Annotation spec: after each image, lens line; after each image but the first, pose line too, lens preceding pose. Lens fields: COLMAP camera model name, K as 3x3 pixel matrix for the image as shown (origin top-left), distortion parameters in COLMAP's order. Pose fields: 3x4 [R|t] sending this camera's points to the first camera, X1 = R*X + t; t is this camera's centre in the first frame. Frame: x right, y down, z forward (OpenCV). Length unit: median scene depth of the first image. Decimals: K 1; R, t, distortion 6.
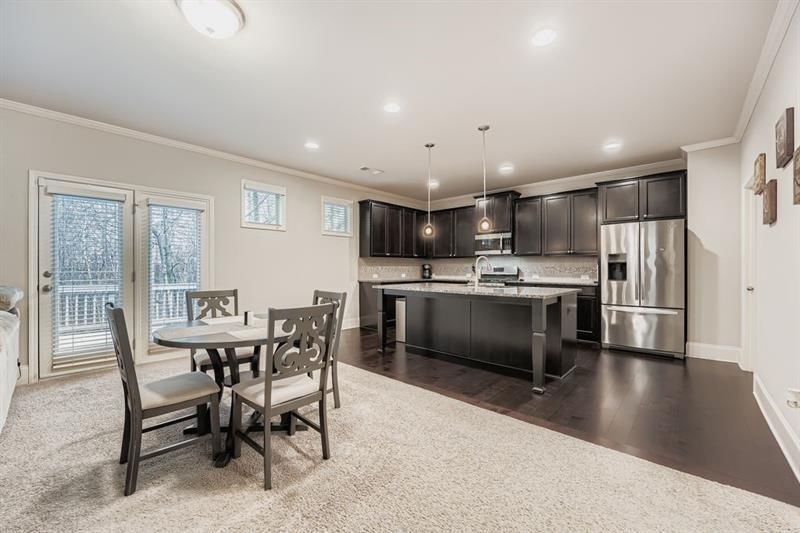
lens RADIAL K [[322.2, 0, 400.0], [0, 322.2, 266.5], [0, 0, 1]] dist [-0.011338, -0.000306]
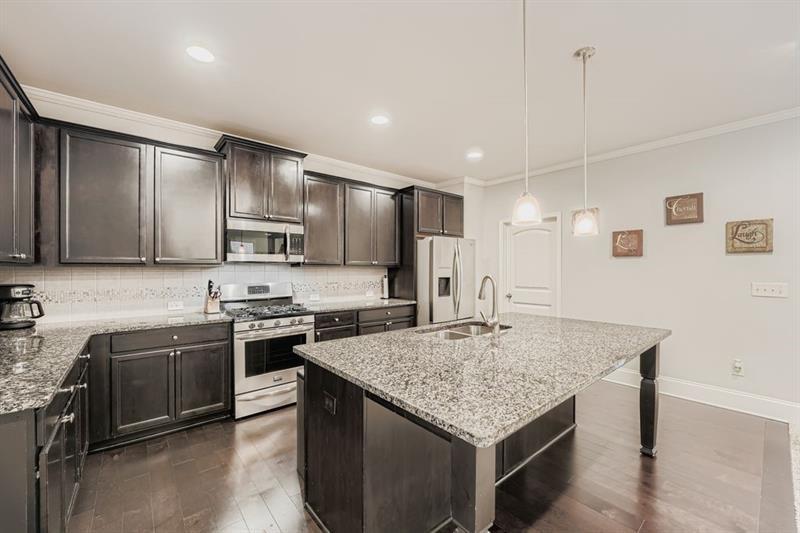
lens RADIAL K [[322.2, 0, 400.0], [0, 322.2, 266.5], [0, 0, 1]] dist [-0.011338, -0.000306]
pose [[0.136203, 0.006003, 0.990663, -0.271339], [-0.004019, 0.999977, -0.005507, -0.037202], [-0.990673, -0.003231, 0.136224, 0.962837]]
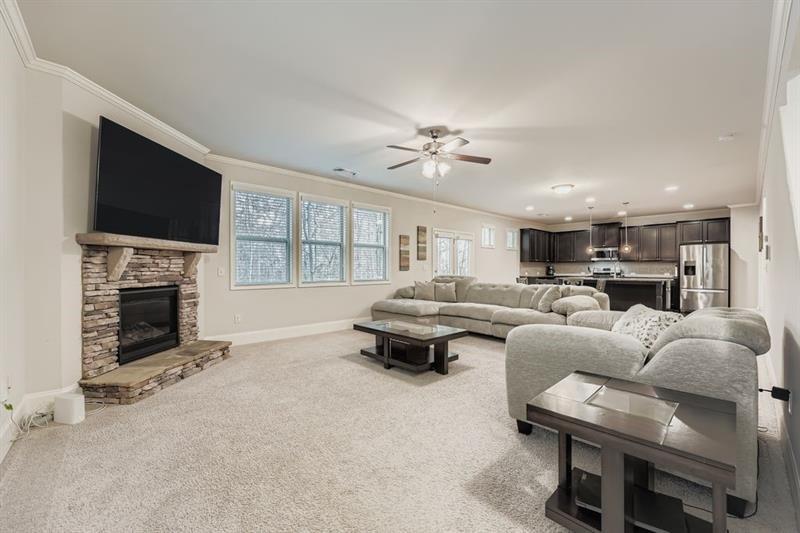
lens RADIAL K [[322.4, 0, 401.0], [0, 322.4, 268.0], [0, 0, 1]] dist [-0.008773, 0.000156]
pose [[0.995351, 0.001195, -0.096311, -0.785813], [-0.000845, 0.999993, 0.003679, -0.005124], [0.096315, -0.003580, 0.995344, -0.979575]]
